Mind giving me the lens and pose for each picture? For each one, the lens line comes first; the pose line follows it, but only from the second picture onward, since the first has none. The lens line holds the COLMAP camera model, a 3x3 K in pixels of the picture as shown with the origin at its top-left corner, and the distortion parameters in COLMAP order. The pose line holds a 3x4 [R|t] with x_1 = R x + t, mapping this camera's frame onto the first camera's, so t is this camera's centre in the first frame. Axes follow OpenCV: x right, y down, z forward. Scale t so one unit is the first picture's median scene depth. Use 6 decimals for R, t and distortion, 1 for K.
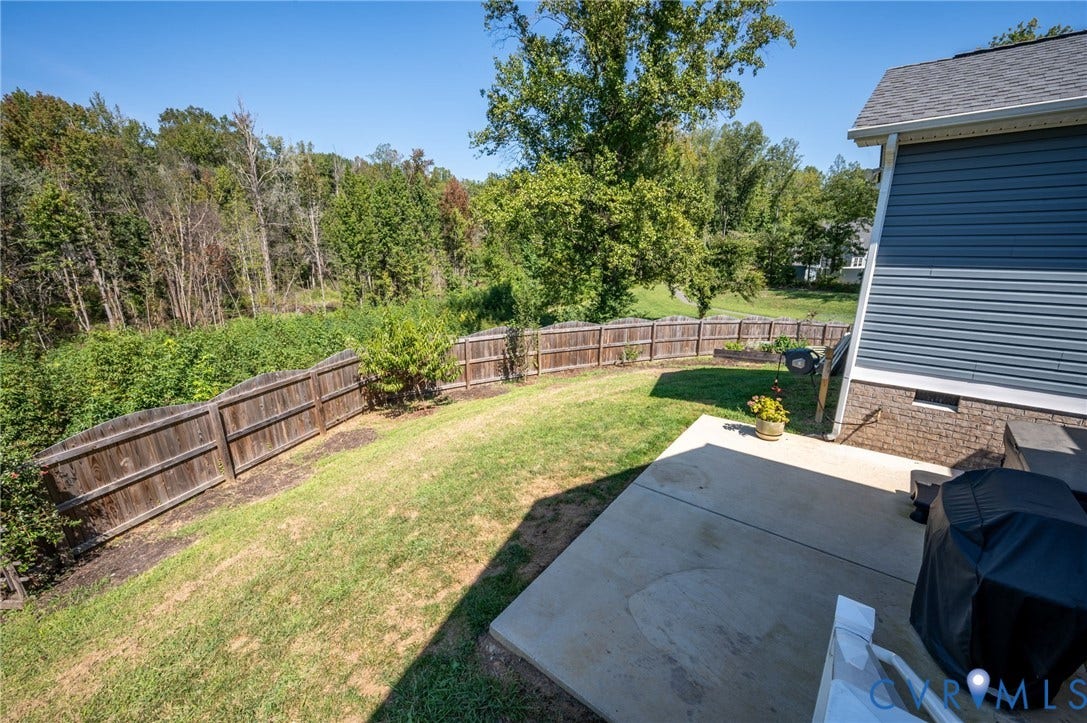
lens RADIAL K [[441.1, 0, 548.2], [0, 441.1, 361.9], [0, 0, 1]] dist [-0.000607, -0.000213]
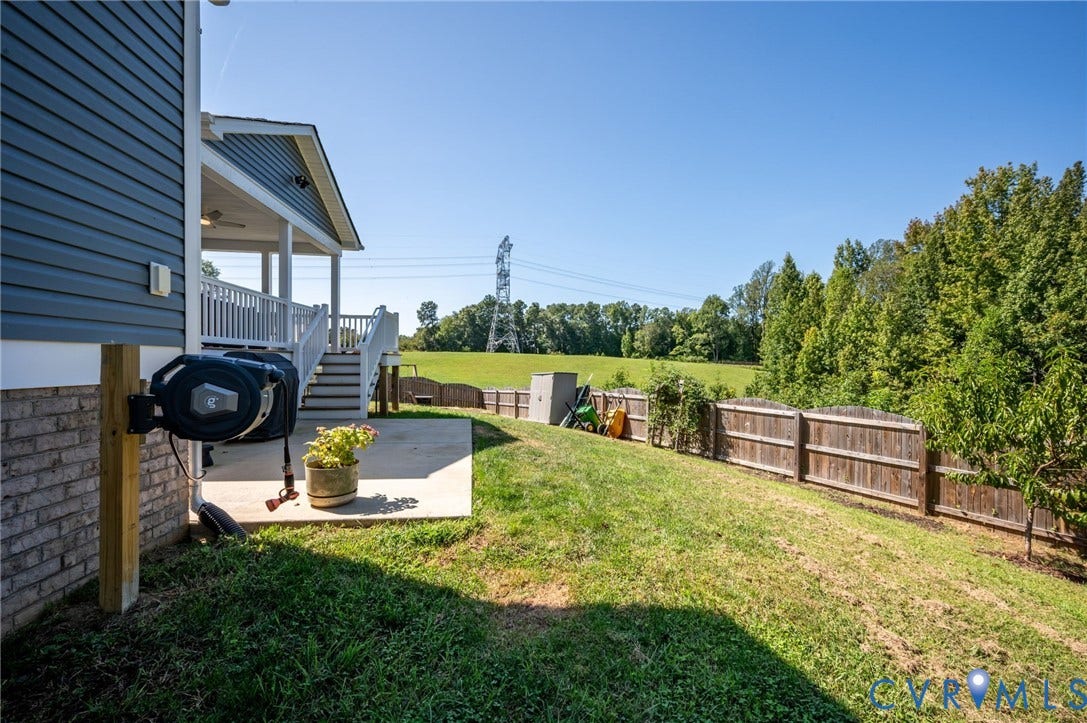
lens RADIAL K [[441.1, 0, 548.2], [0, 441.1, 361.9], [0, 0, 1]] dist [-0.000607, -0.000213]
pose [[-0.696810, -0.007732, -0.717215, 0.660492], [-0.193486, 0.964898, 0.177580, -0.132584], [0.690666, 0.262511, -0.673846, 1.415039]]
